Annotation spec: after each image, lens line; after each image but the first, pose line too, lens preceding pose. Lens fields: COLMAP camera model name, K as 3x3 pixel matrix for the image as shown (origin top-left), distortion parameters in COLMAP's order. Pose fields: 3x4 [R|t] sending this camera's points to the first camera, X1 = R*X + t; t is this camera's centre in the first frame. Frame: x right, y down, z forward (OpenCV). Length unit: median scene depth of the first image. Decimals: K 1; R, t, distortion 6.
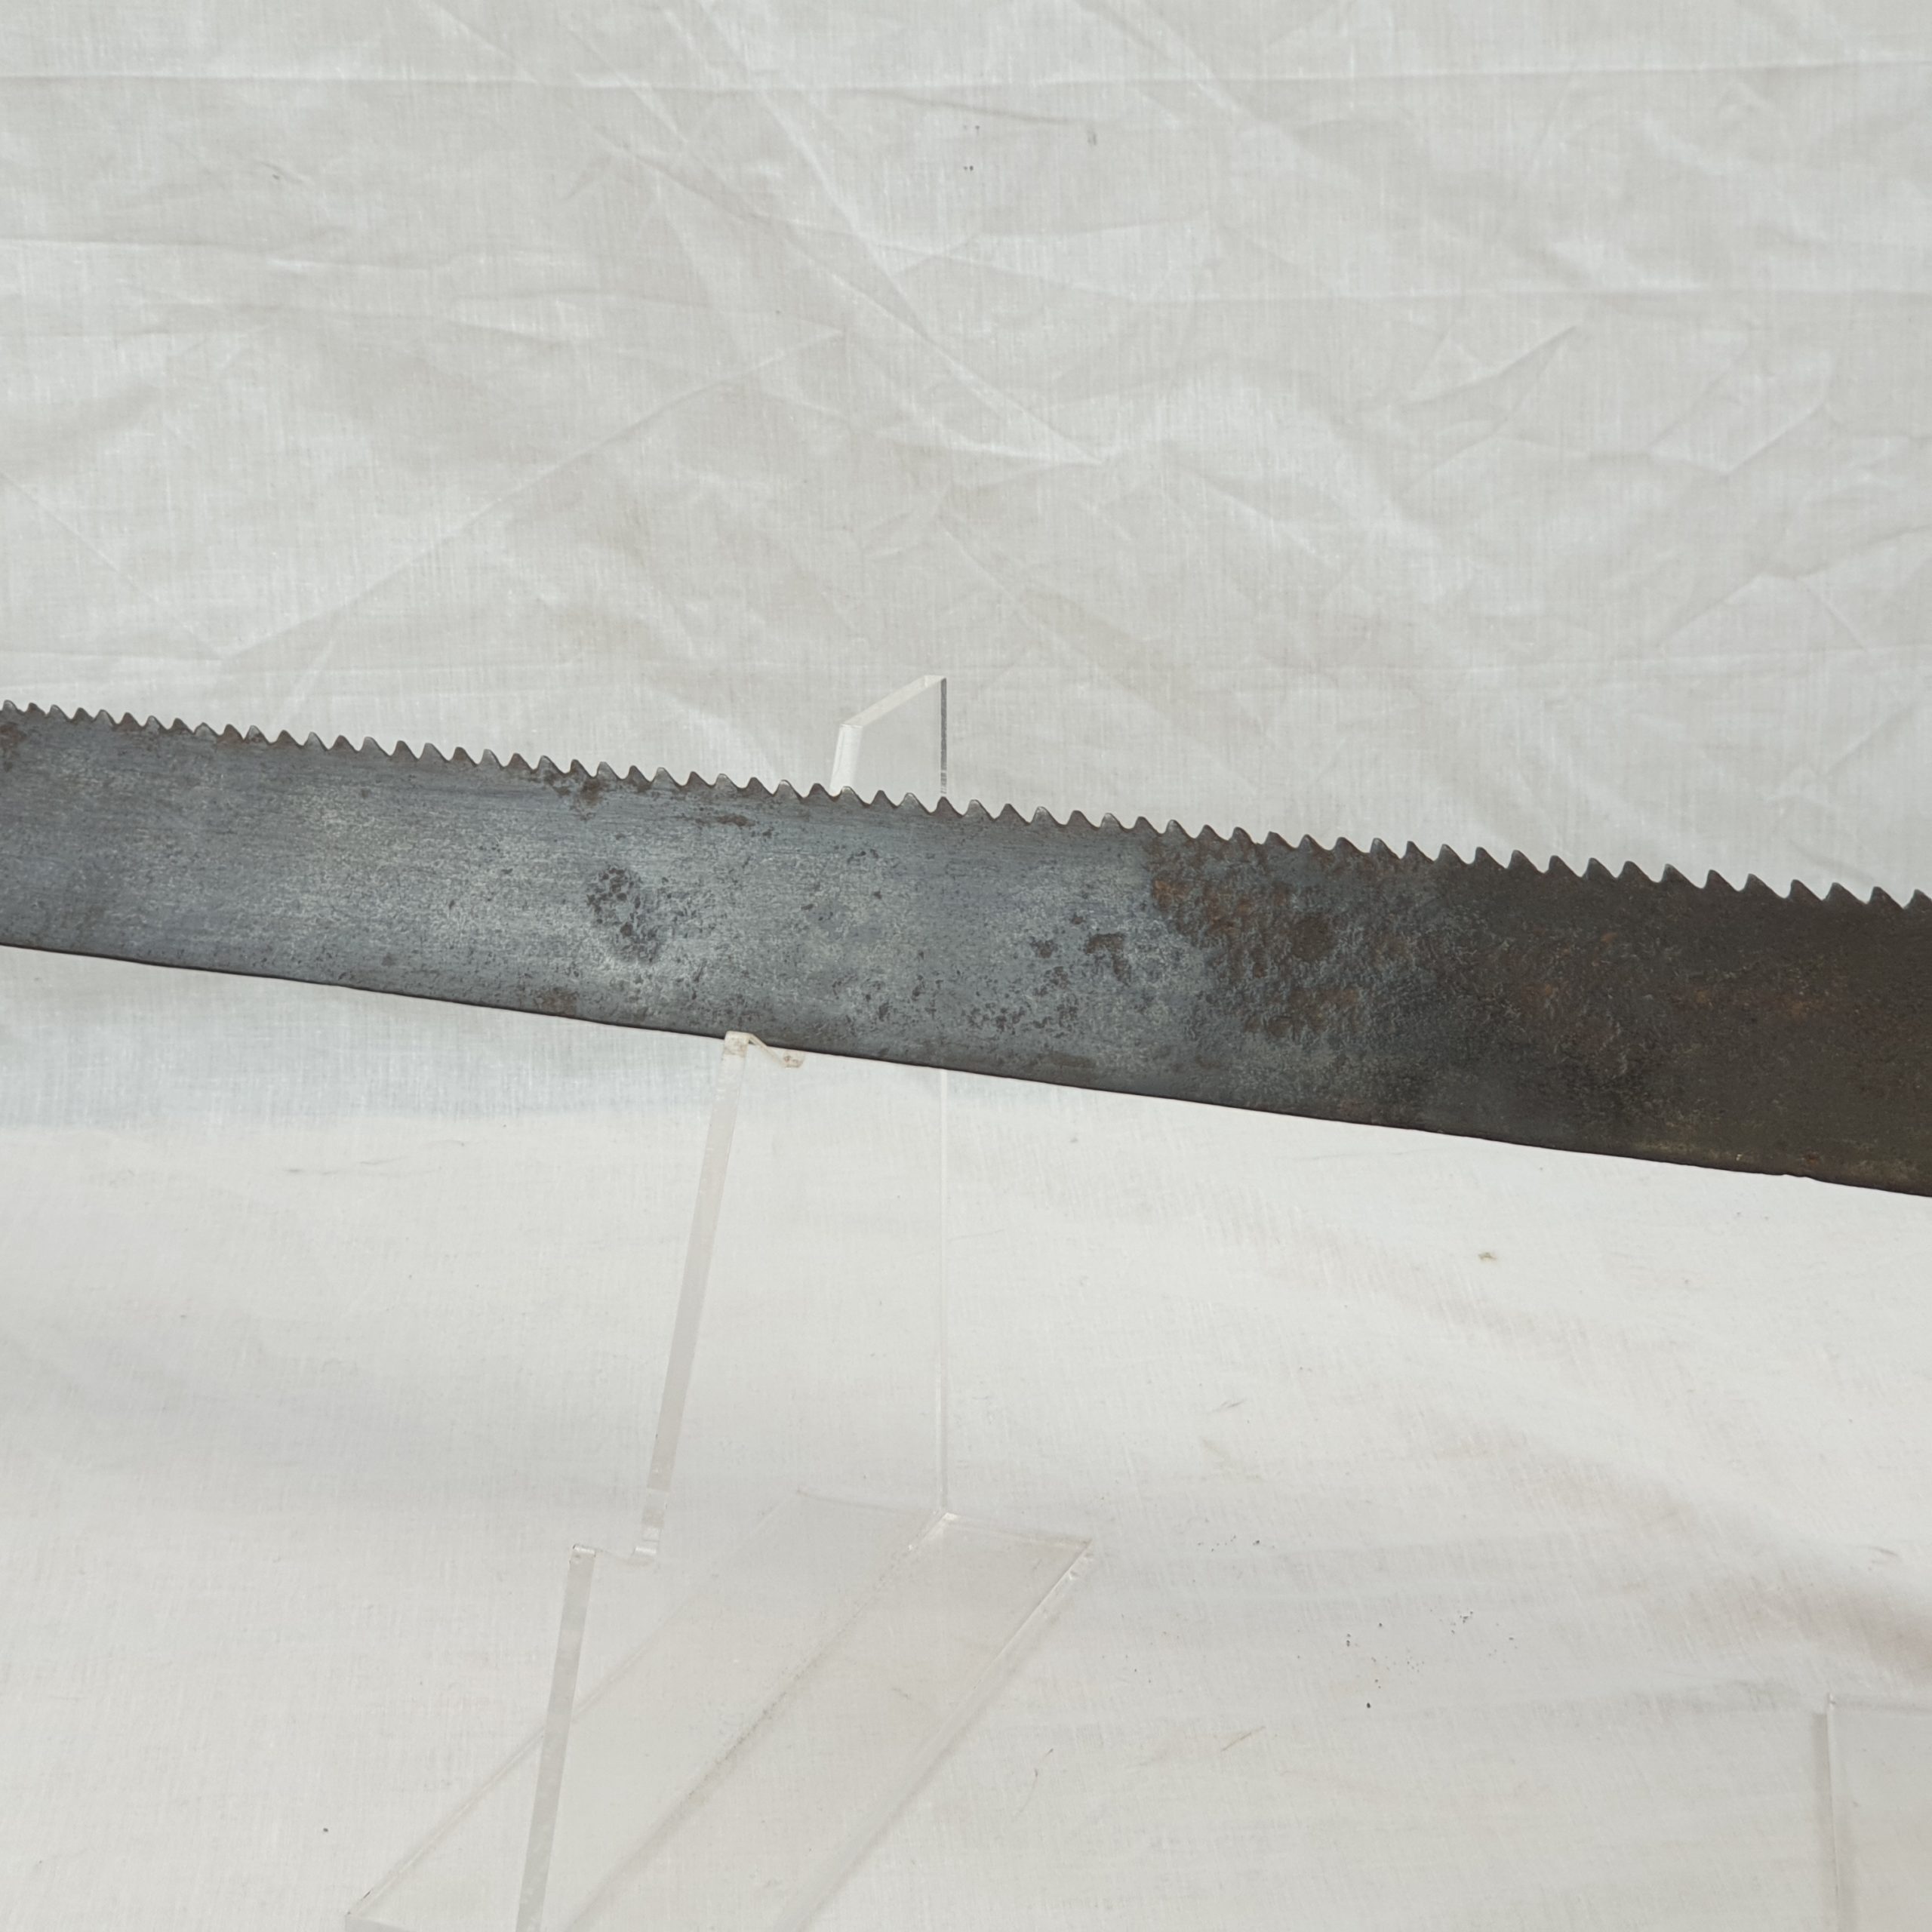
lens RADIAL K [[3832.7, 0, 962.5], [0, 3832.7, 982.5], [0, 0, 1]] dist [0.016642, 0.000000]
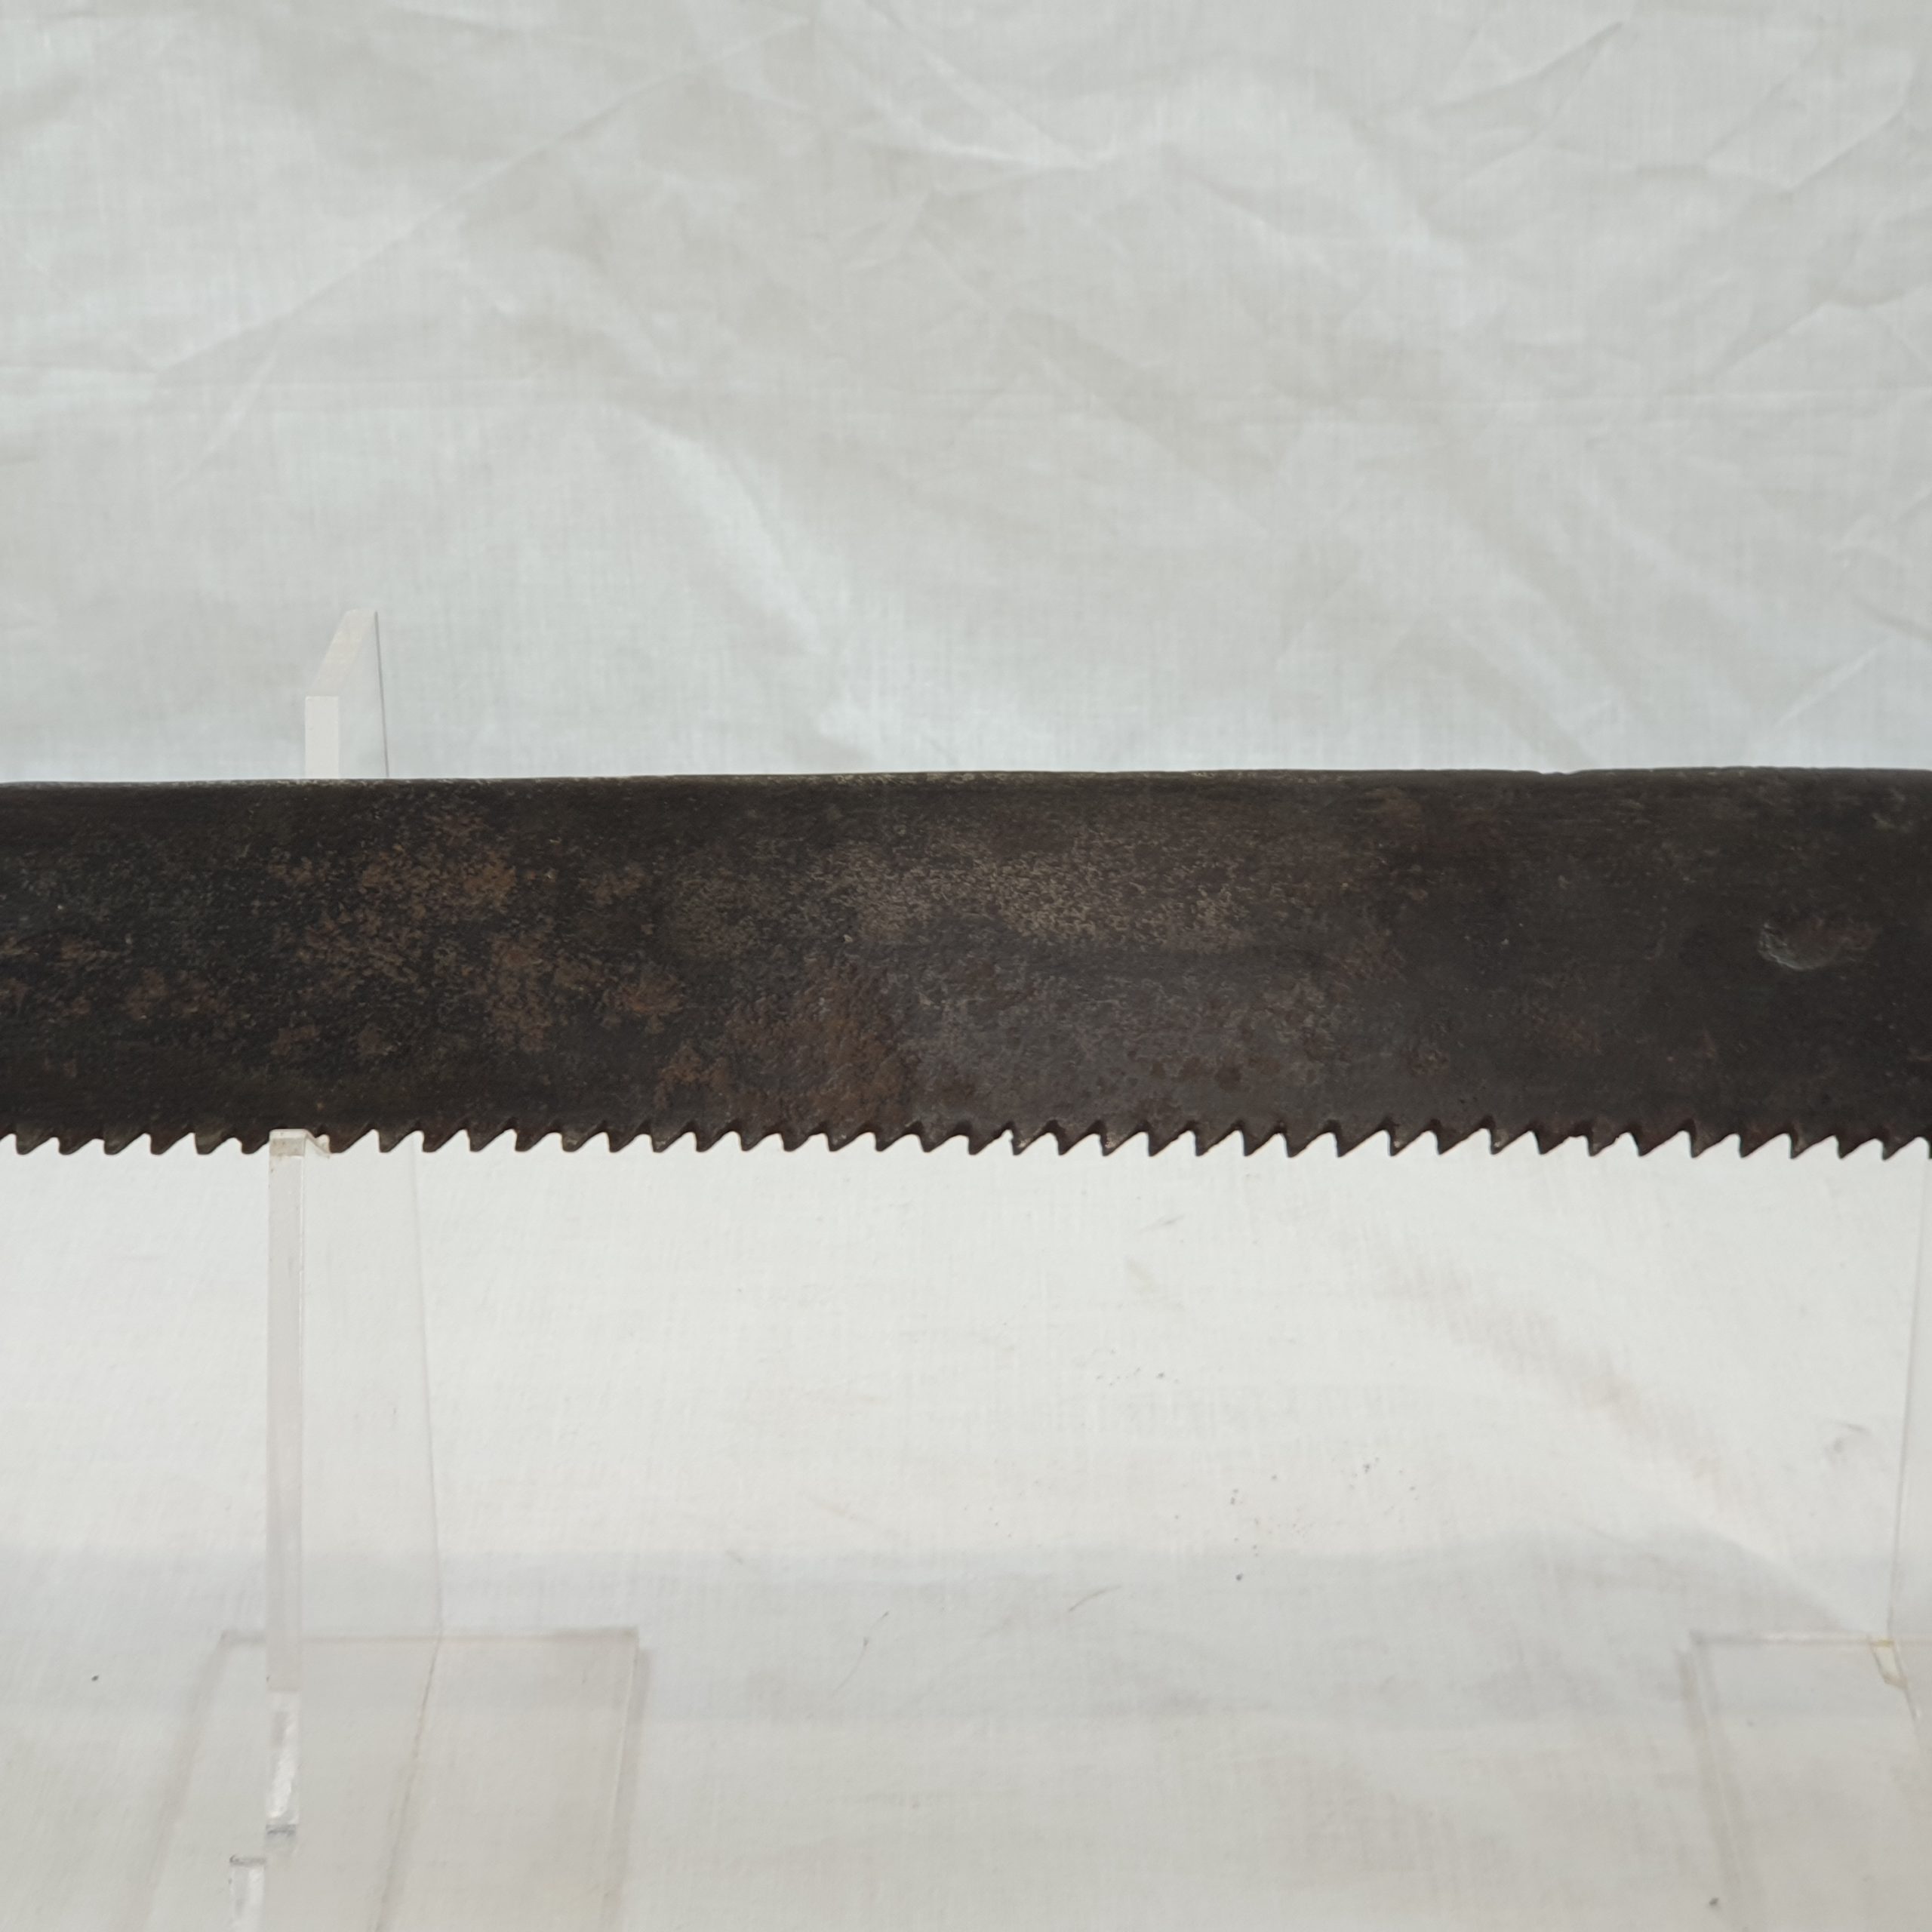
lens RADIAL K [[3832.7, 0, 1012.9], [0, 3832.7, 1031.6], [0, 0, 1]] dist [0.016642, 0.000000]
pose [[0.997916, 0.025112, -0.059444, 0.075672], [-0.018922, 0.994554, 0.102493, -0.024684], [0.061694, -0.101155, 0.992956, 0.072763]]
